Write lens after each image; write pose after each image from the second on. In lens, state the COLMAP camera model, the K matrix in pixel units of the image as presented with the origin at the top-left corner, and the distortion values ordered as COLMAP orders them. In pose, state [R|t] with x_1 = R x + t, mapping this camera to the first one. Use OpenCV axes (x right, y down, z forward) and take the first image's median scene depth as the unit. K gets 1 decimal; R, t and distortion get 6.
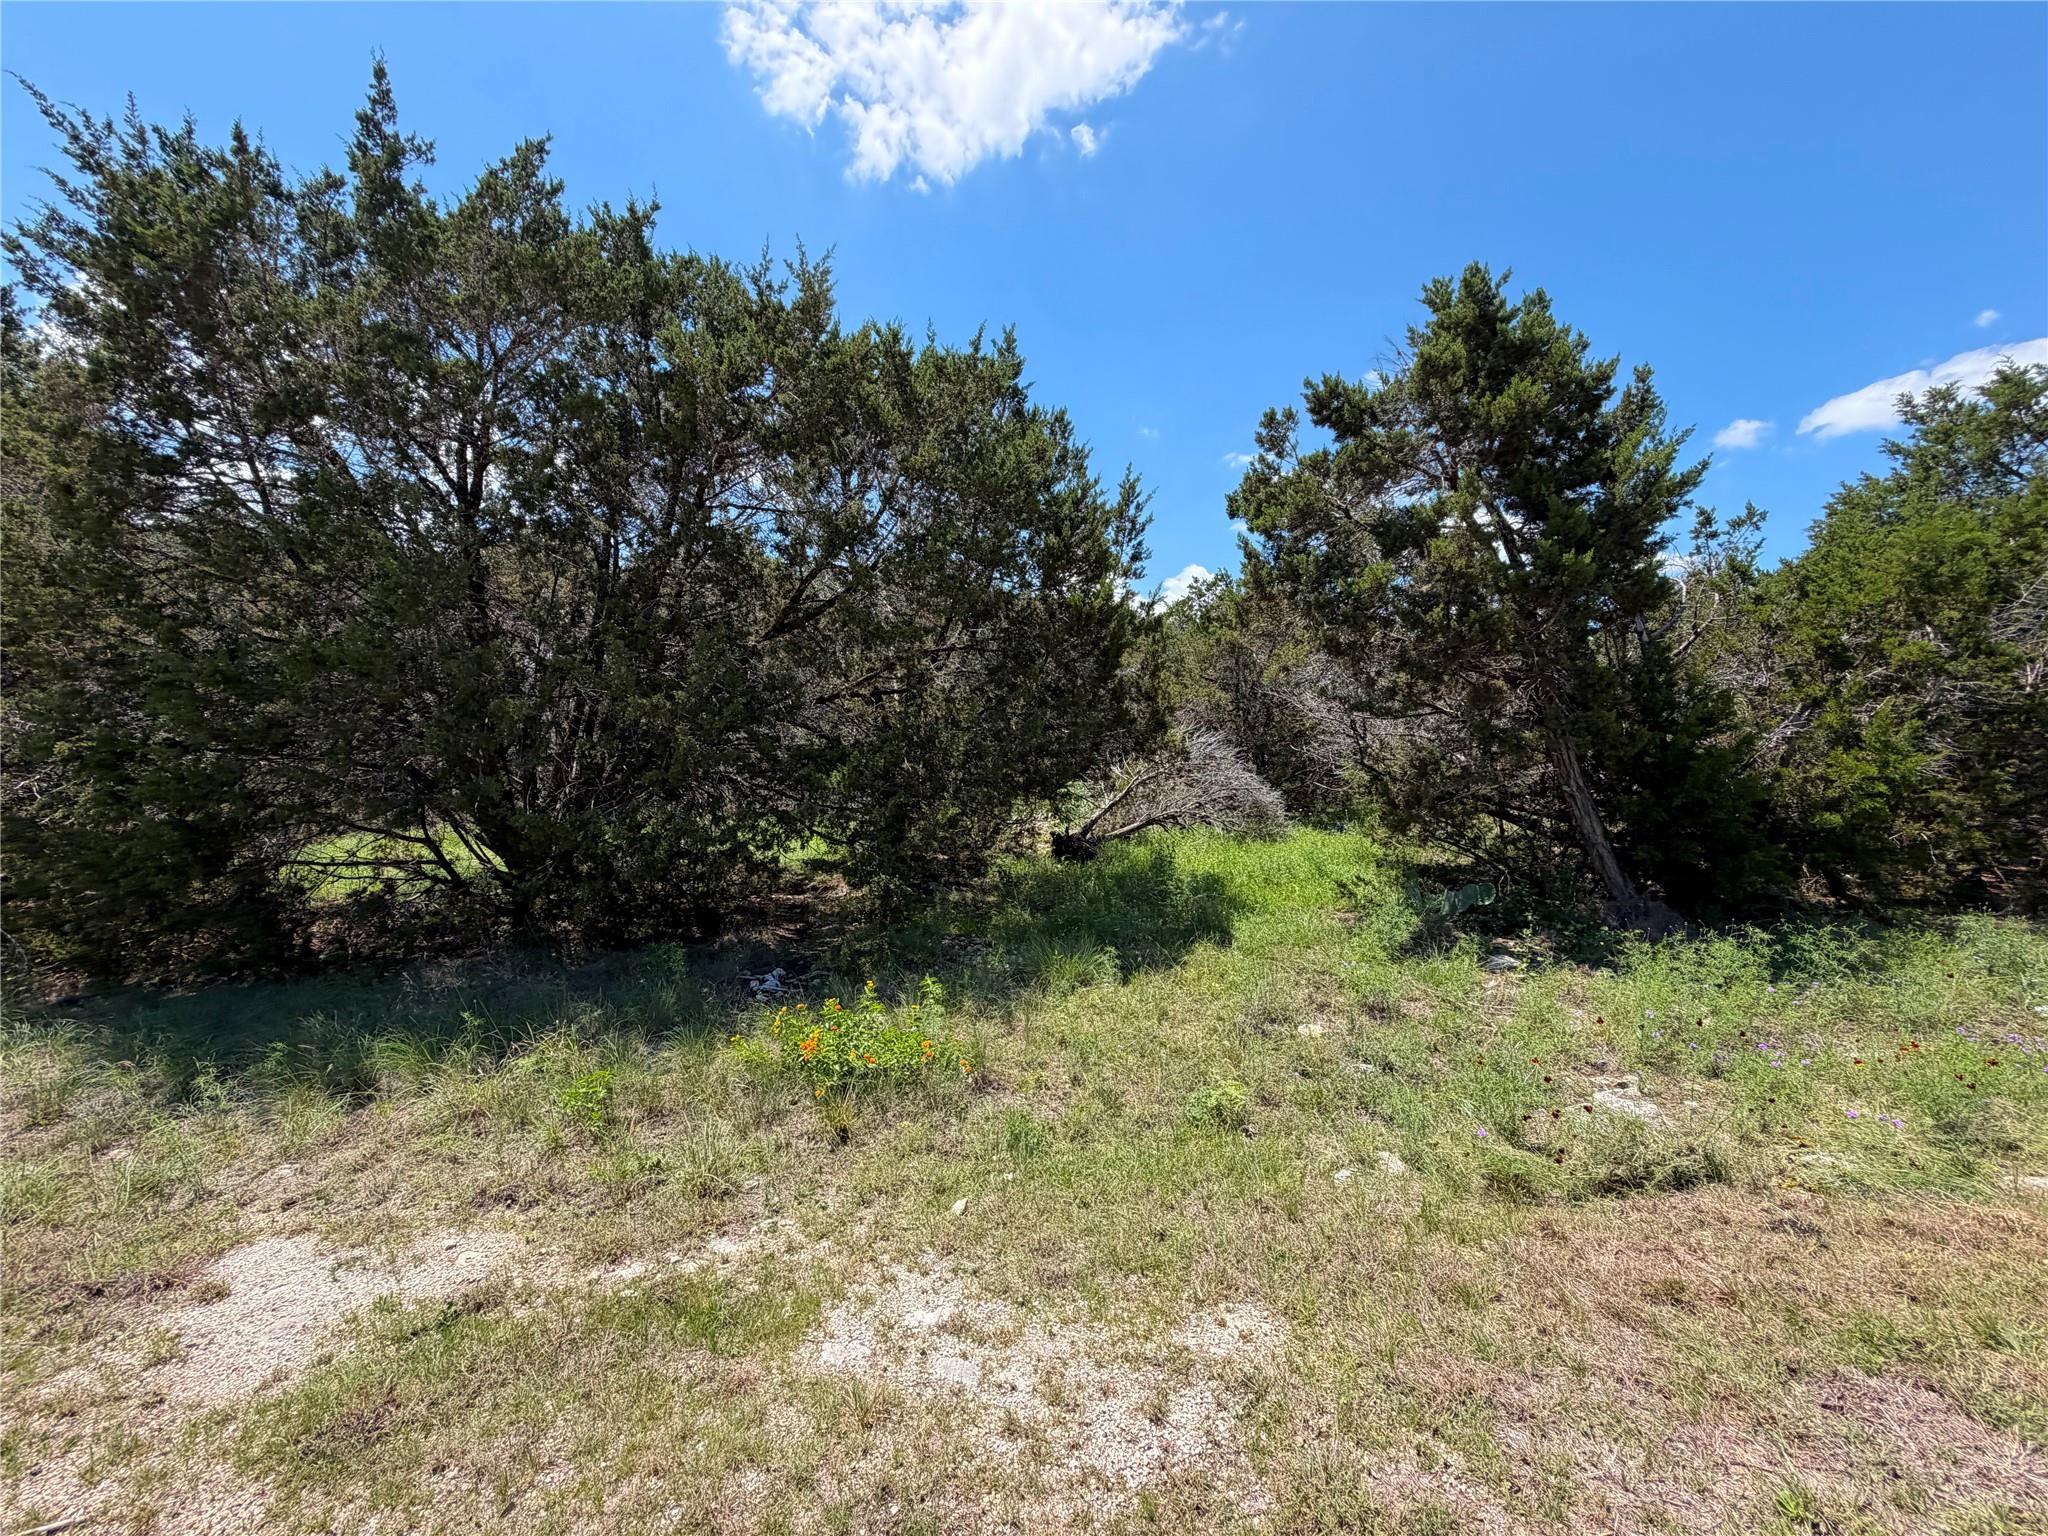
lens RADIAL K [[807.1, 0, 1019.2], [0, 807.1, 766.0], [0, 0, 1]] dist [-0.003042, -0.000072]
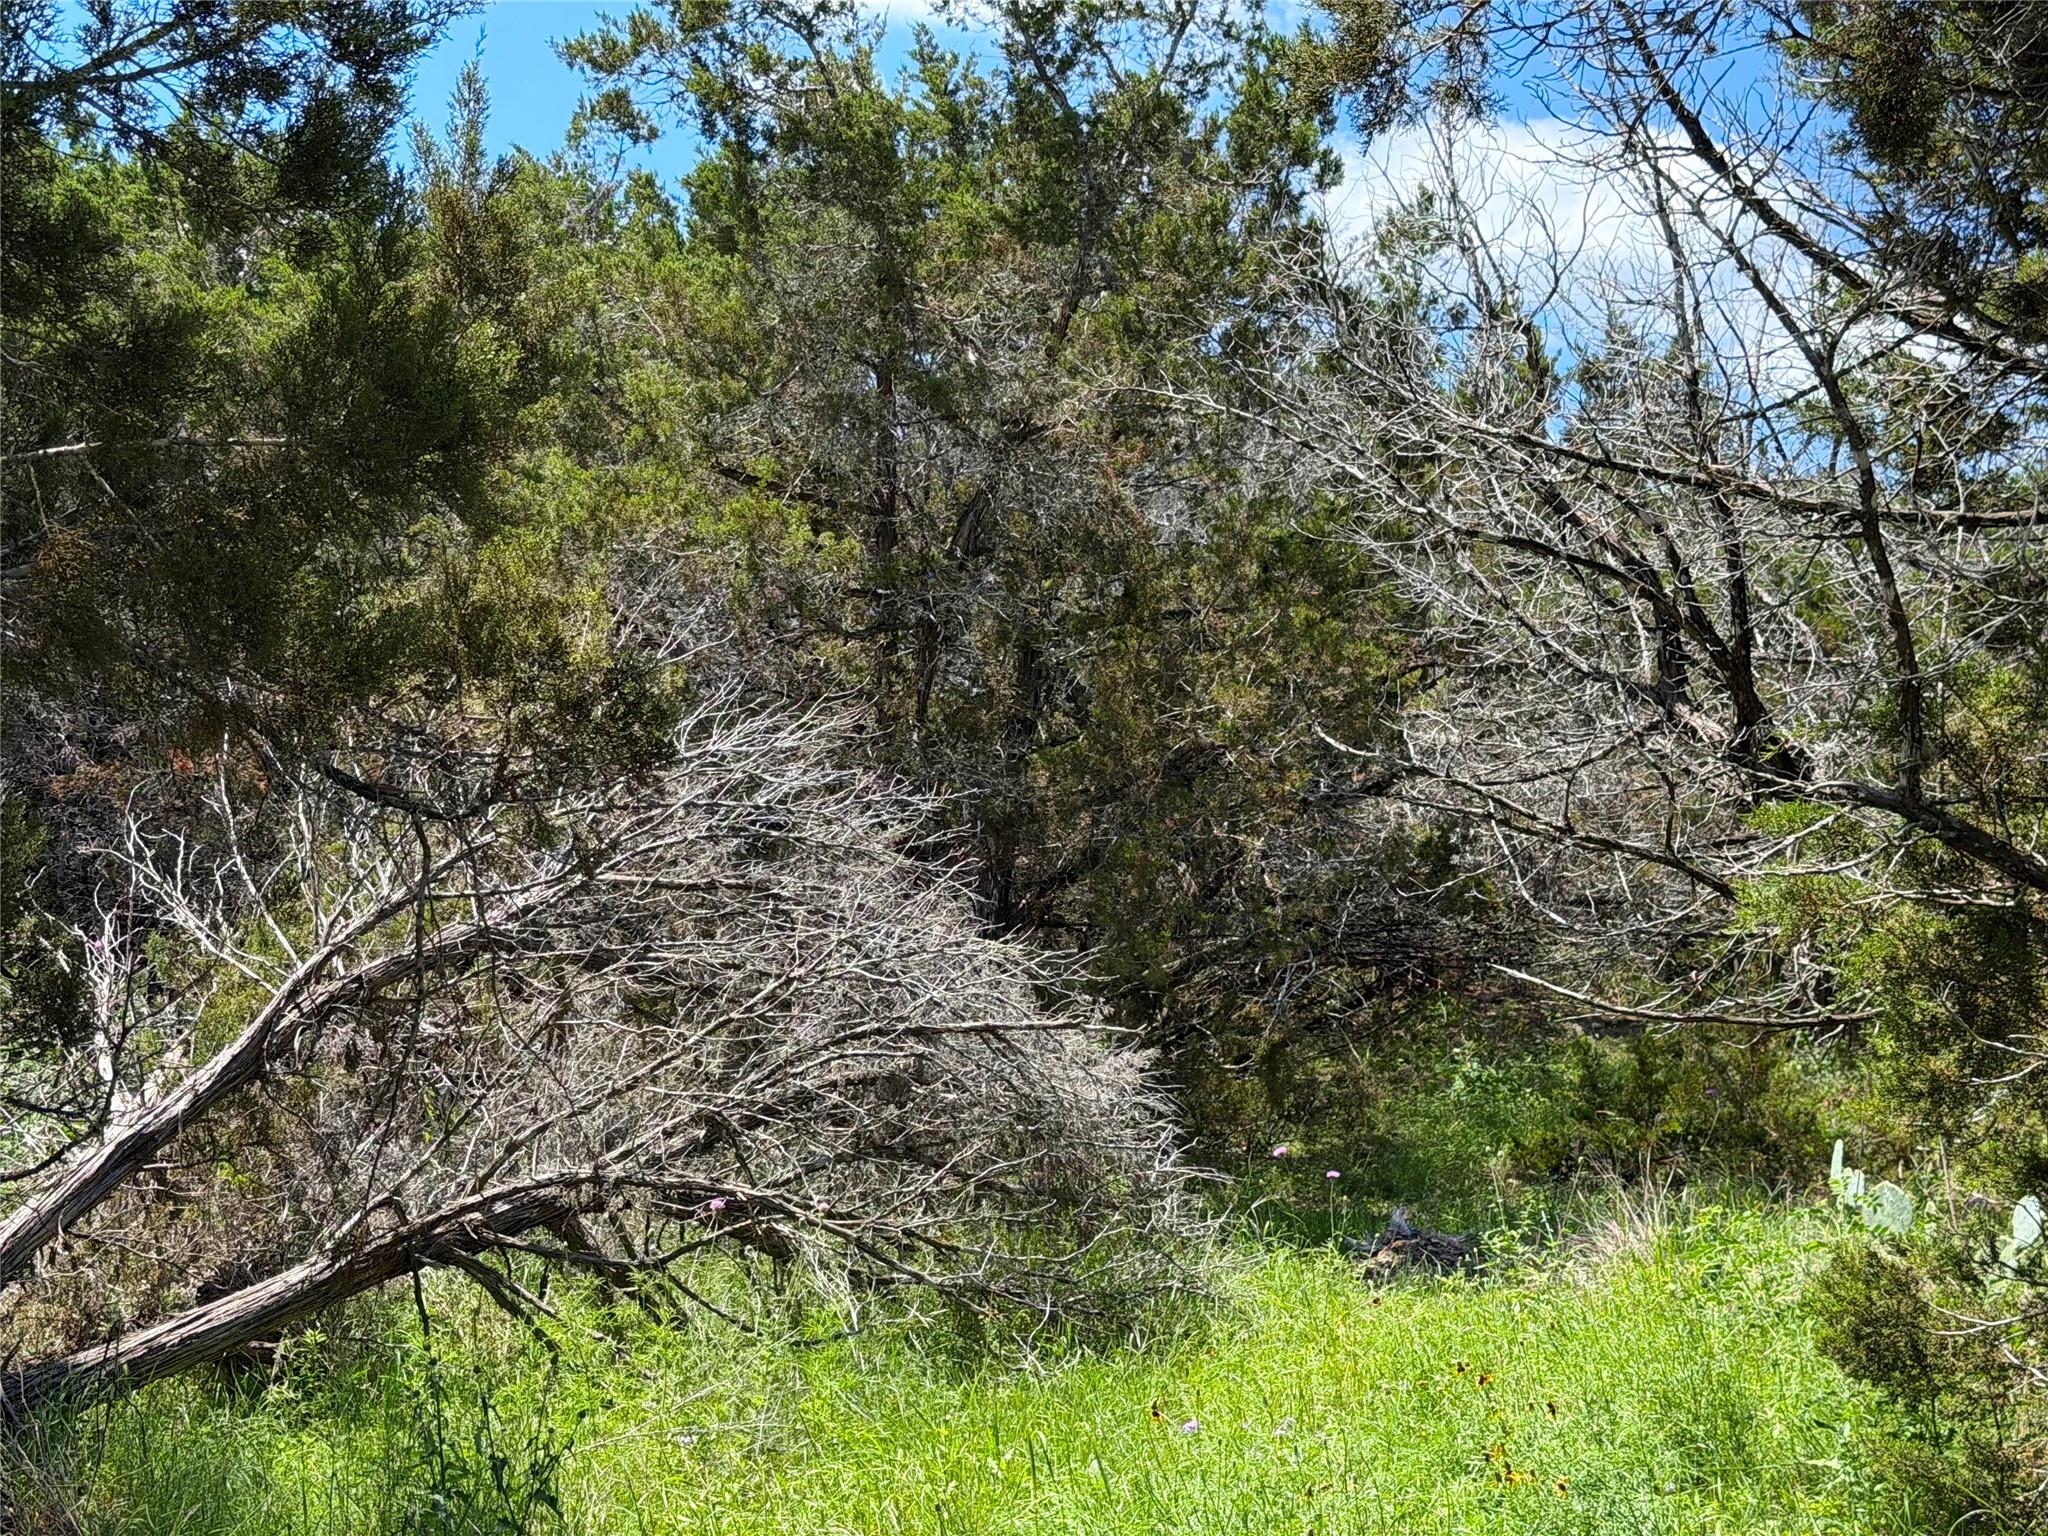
lens RADIAL K [[3061.6, 0, 1021.7], [0, 3061.6, 813.6], [0, 0, 1]] dist [0.097622, 0.049269]
pose [[0.943998, 0.015235, 0.329599, 0.079015], [0.003756, 0.998372, -0.056906, 0.019461], [-0.329930, 0.054957, 0.942404, 0.400180]]
